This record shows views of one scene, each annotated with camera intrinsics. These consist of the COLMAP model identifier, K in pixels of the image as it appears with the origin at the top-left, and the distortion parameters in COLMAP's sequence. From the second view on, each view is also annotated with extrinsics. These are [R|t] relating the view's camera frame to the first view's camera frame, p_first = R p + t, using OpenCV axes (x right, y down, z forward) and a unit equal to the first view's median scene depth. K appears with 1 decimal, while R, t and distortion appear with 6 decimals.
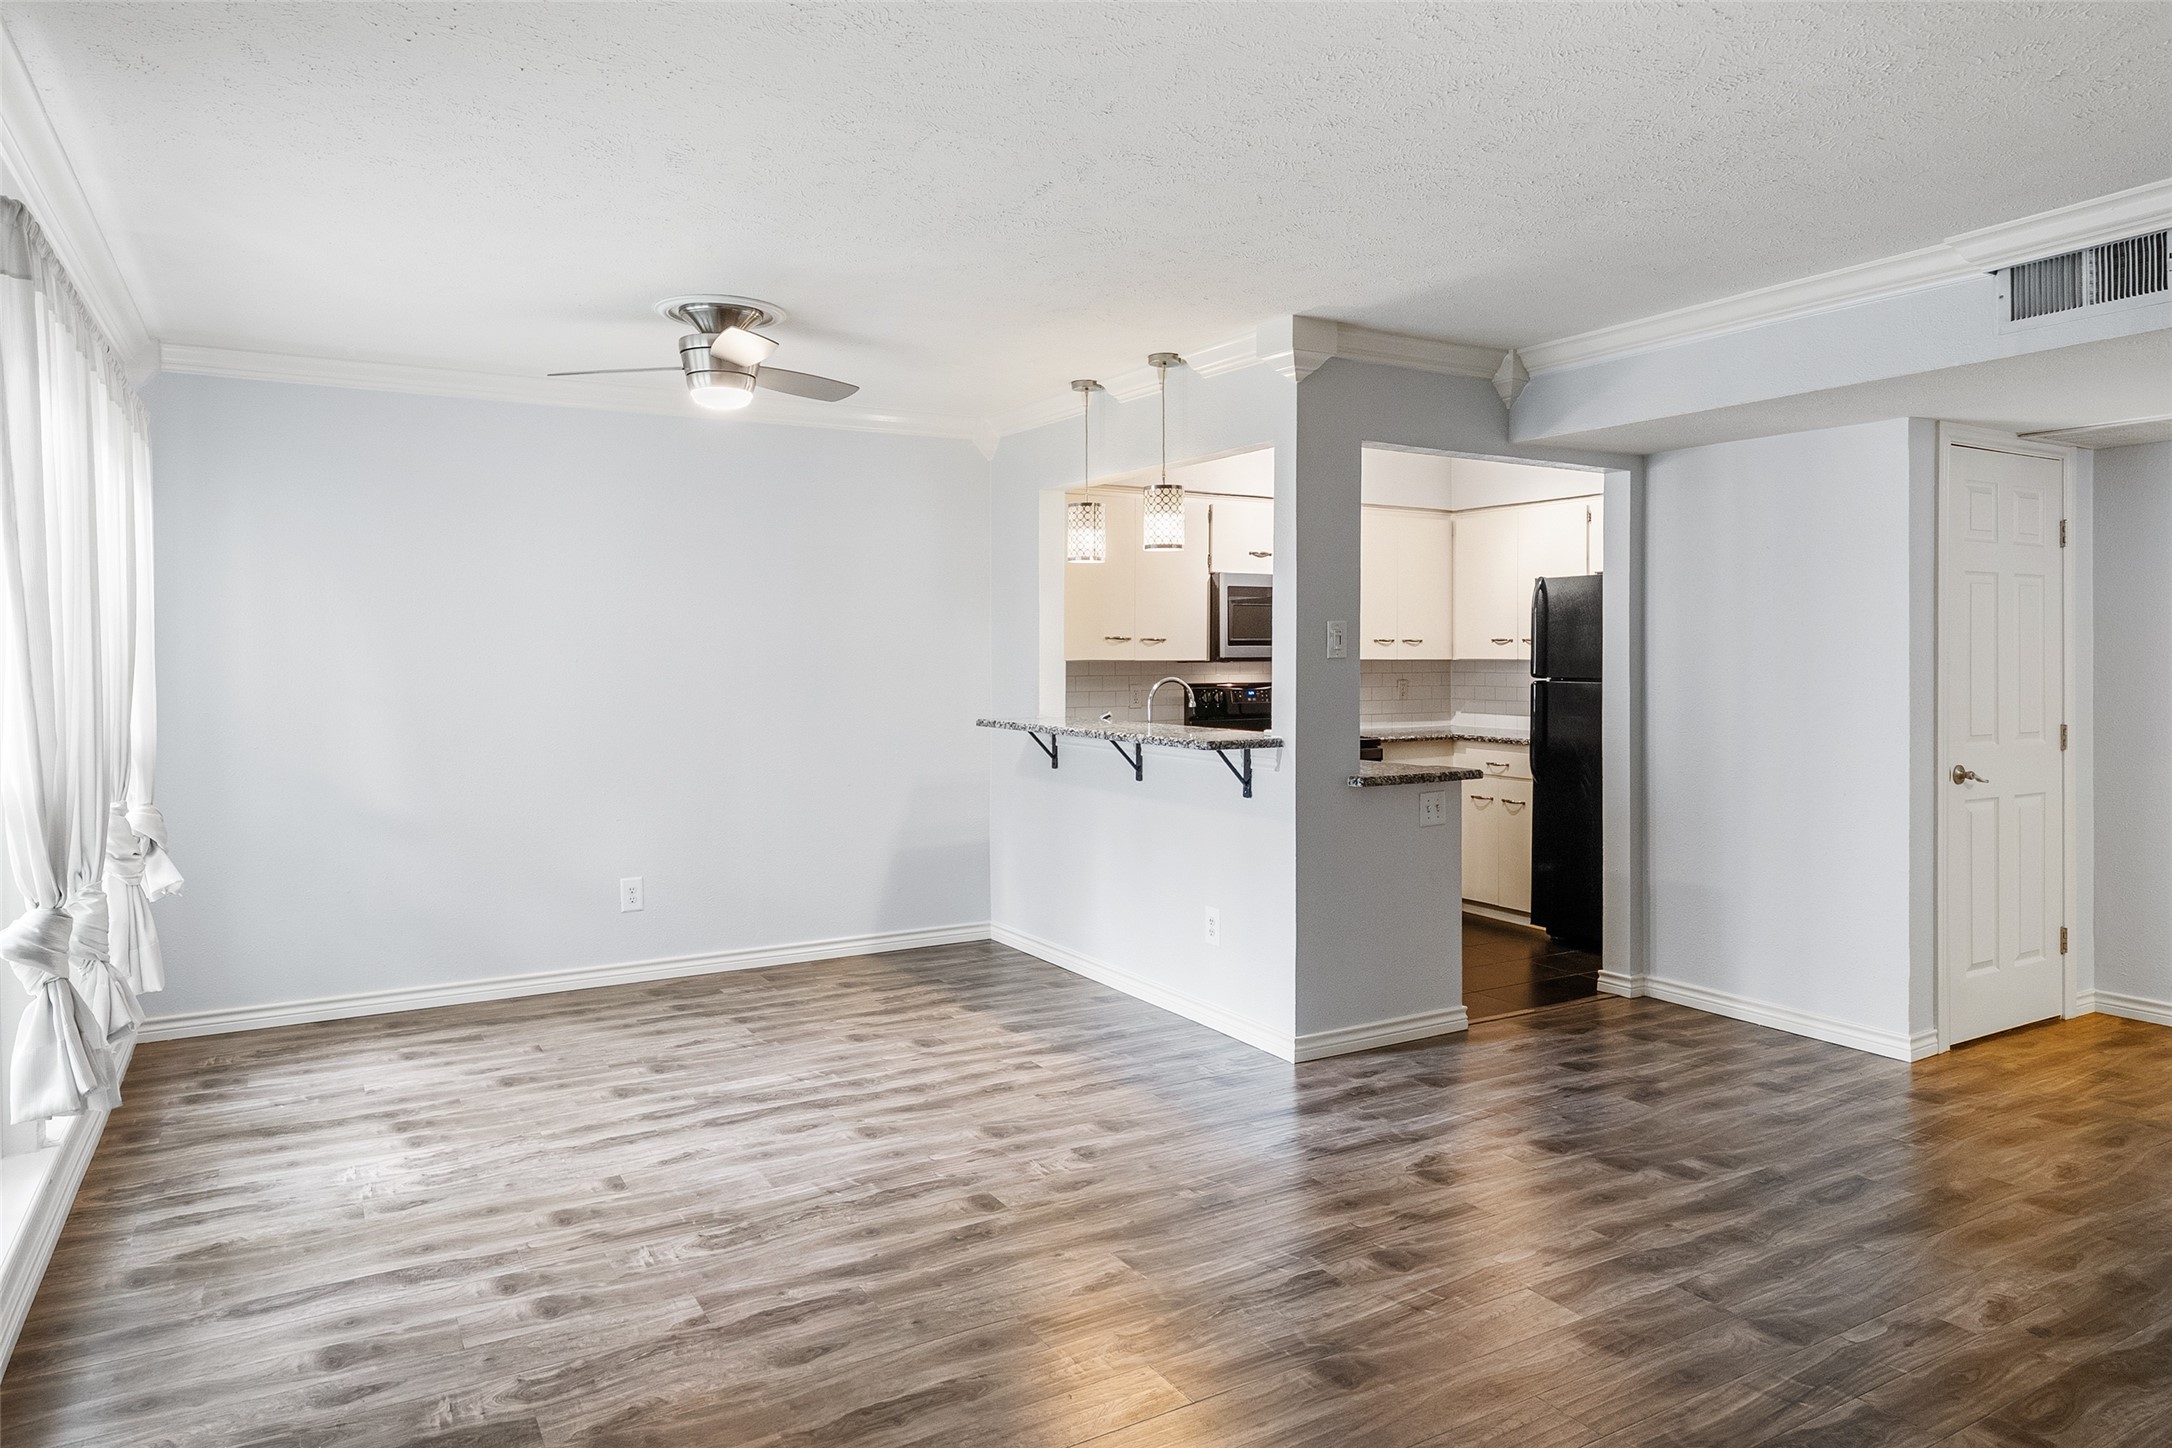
lens RADIAL K [[1331.5, 0, 1064.1], [0, 1331.5, 659.1], [0, 0, 1]] dist [0.003803, -0.002664]
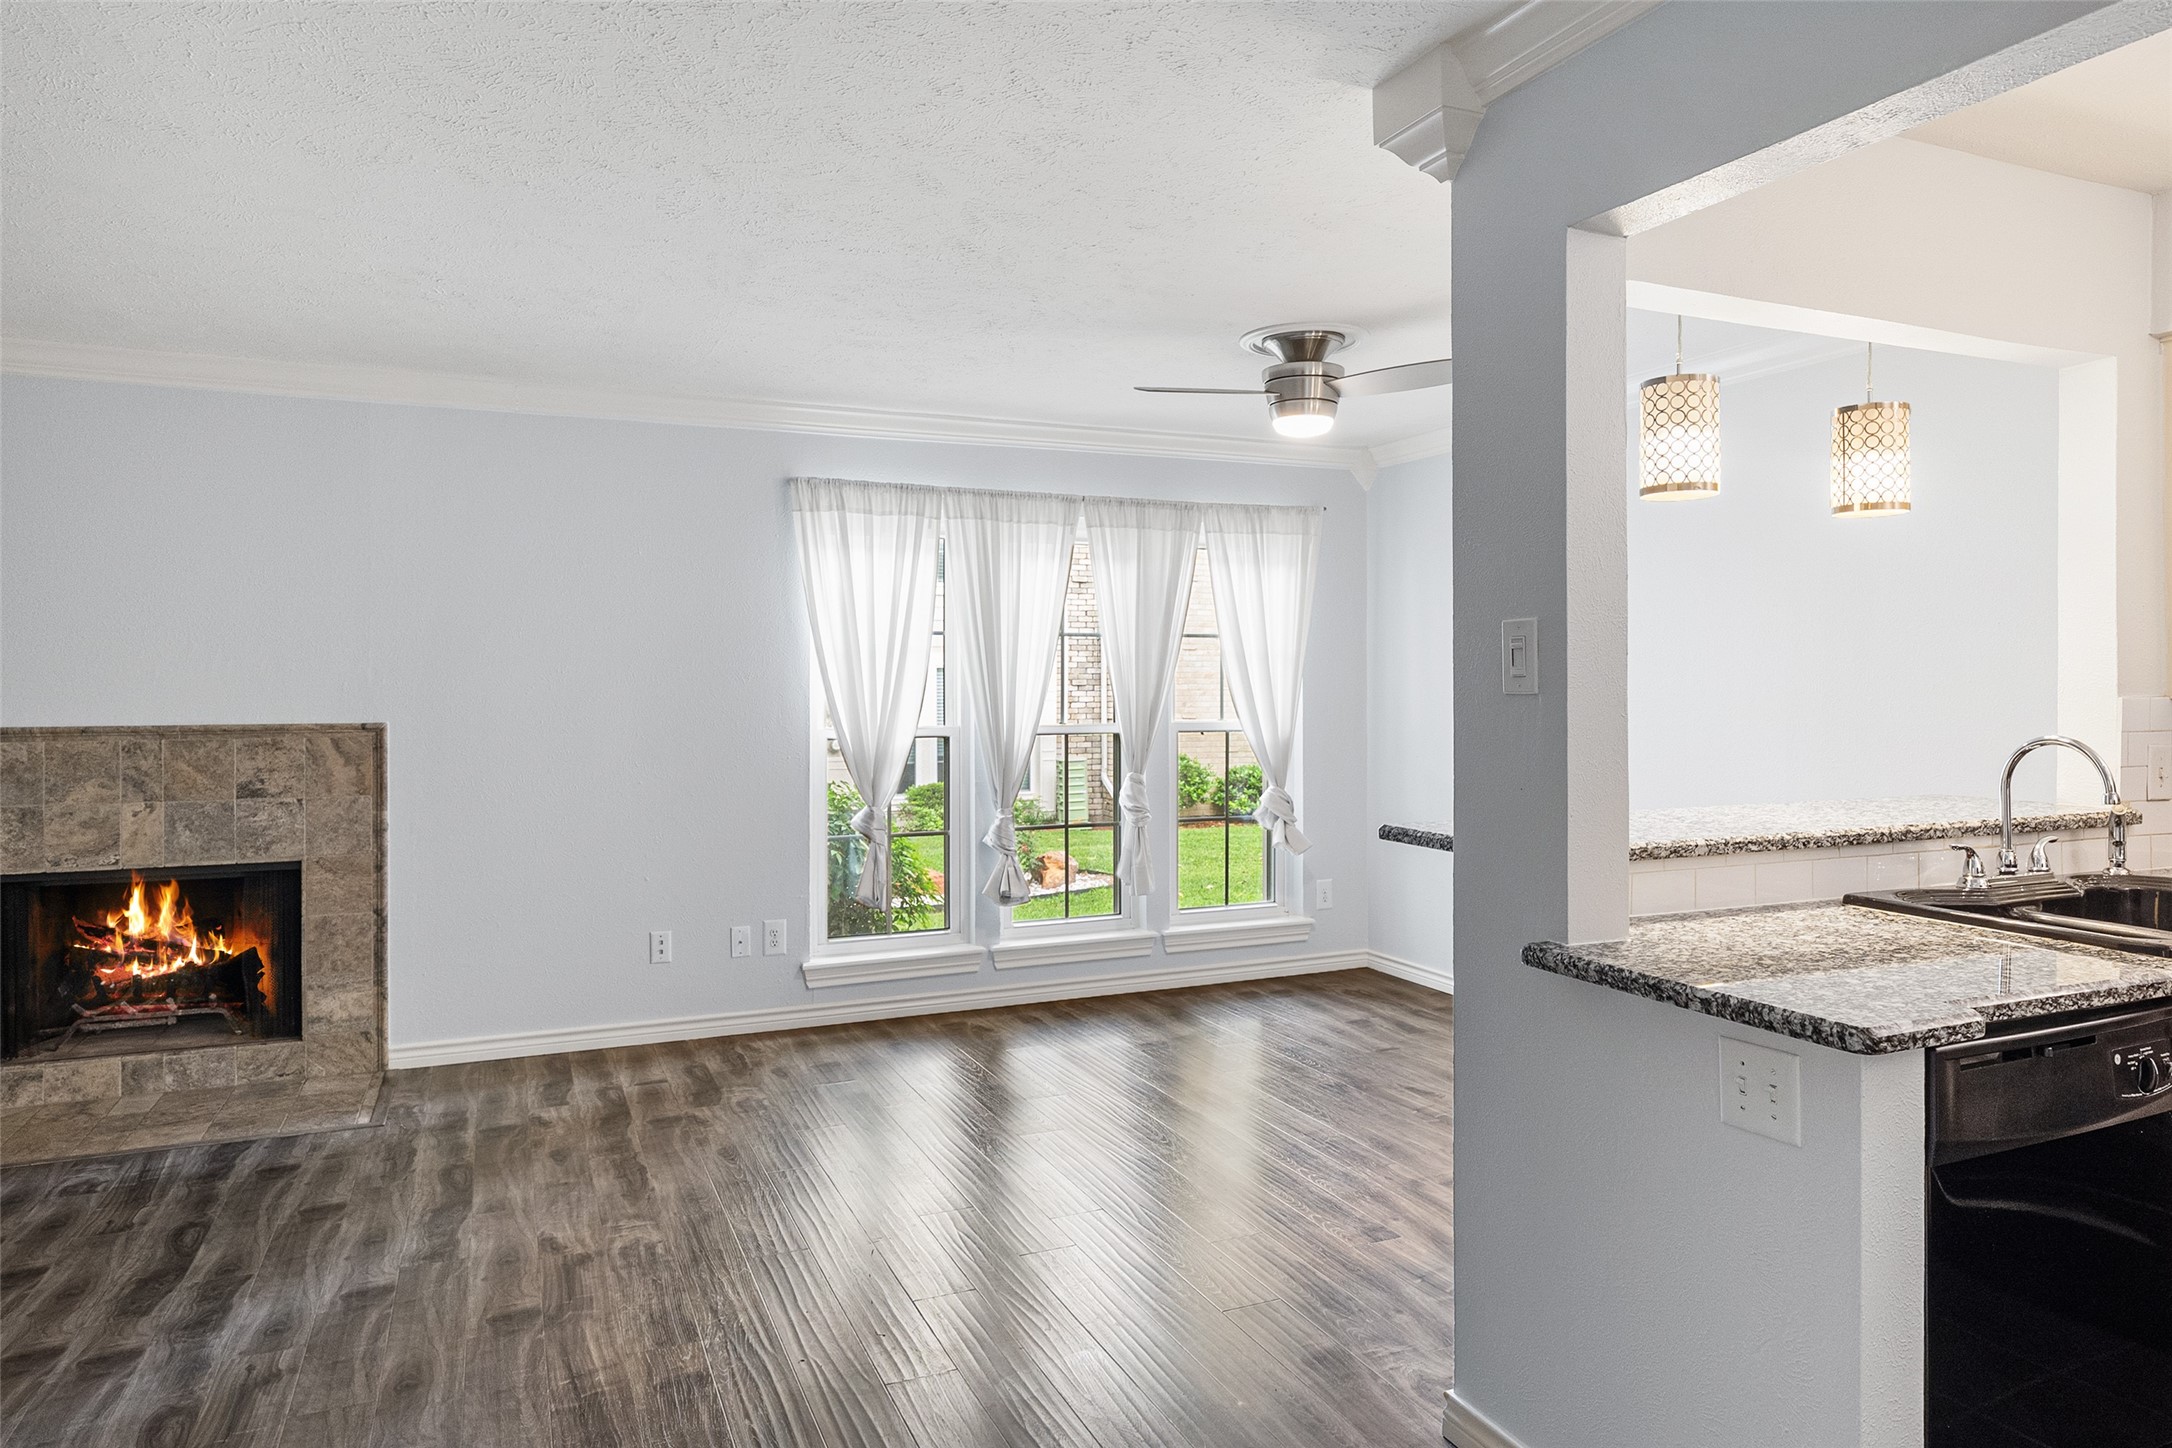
lens RADIAL K [[1331.5, 0, 1076.9], [0, 1331.5, 685.9], [0, 0, 1]] dist [0.003803, -0.002664]
pose [[-0.105761, 0.004279, -0.994382, 0.745760], [-0.004322, 0.999979, 0.004763, -0.004643], [0.994382, 0.004801, -0.105740, 0.927454]]
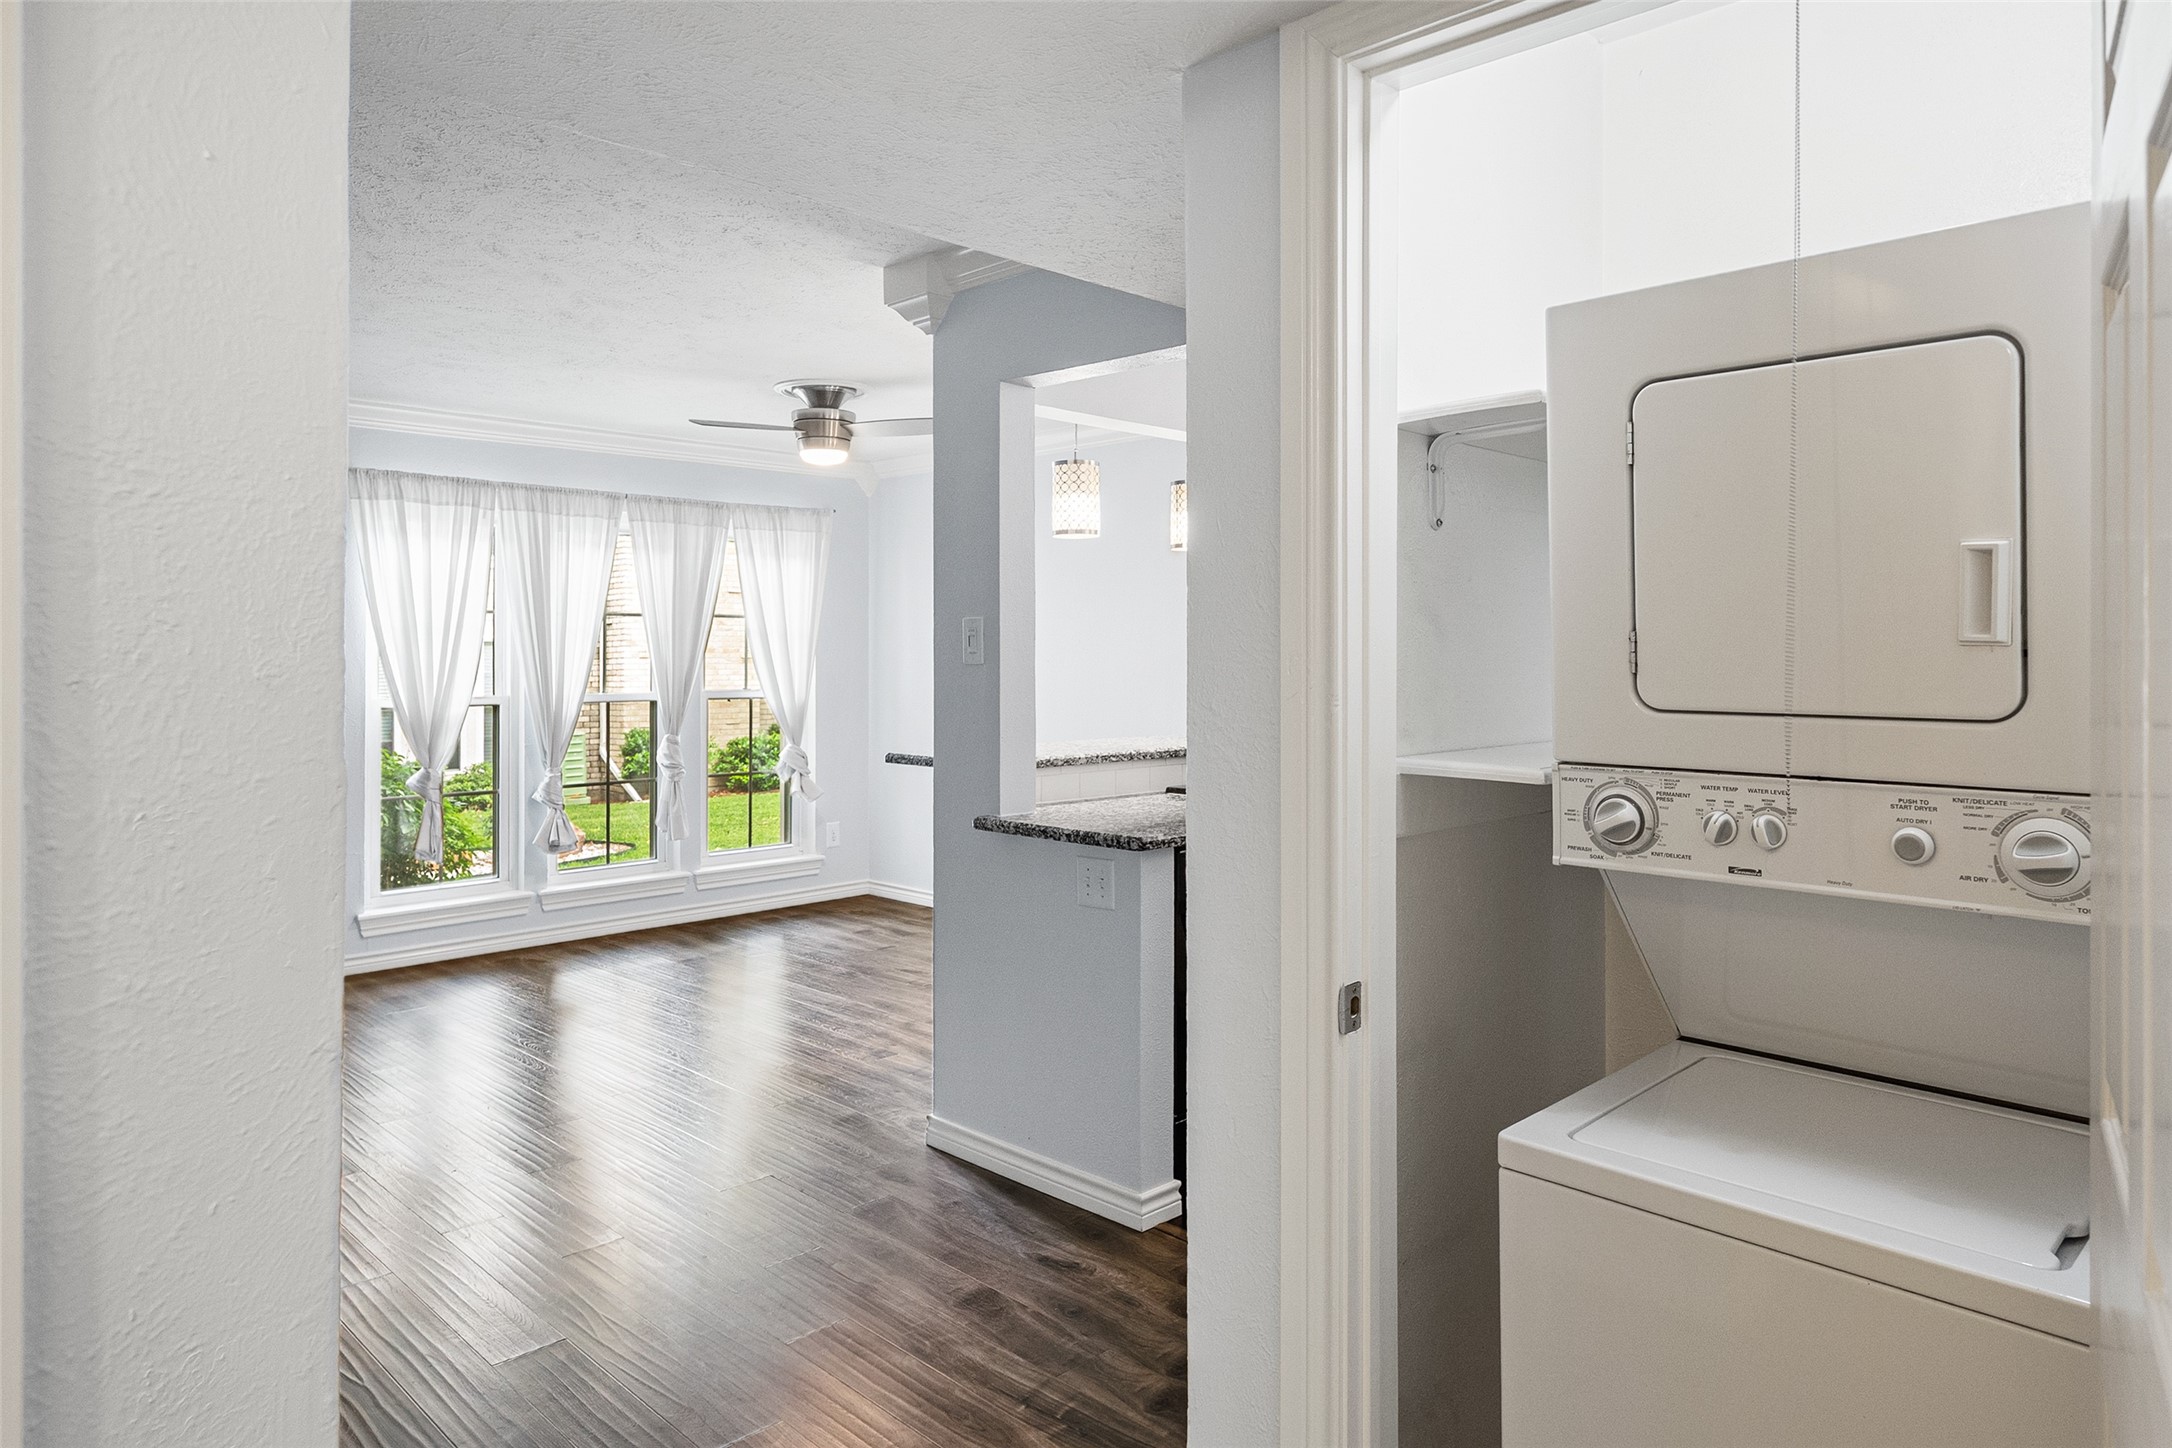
lens RADIAL K [[1331.5, 0, 1079.2], [0, 1331.5, 643.7], [0, 0, 1]] dist [0.003803, -0.002664]
pose [[0.268758, -0.007219, -0.963181, 1.034188], [-0.006282, 0.999938, -0.009248, -0.005301], [0.963187, 0.008536, 0.268696, 0.883501]]
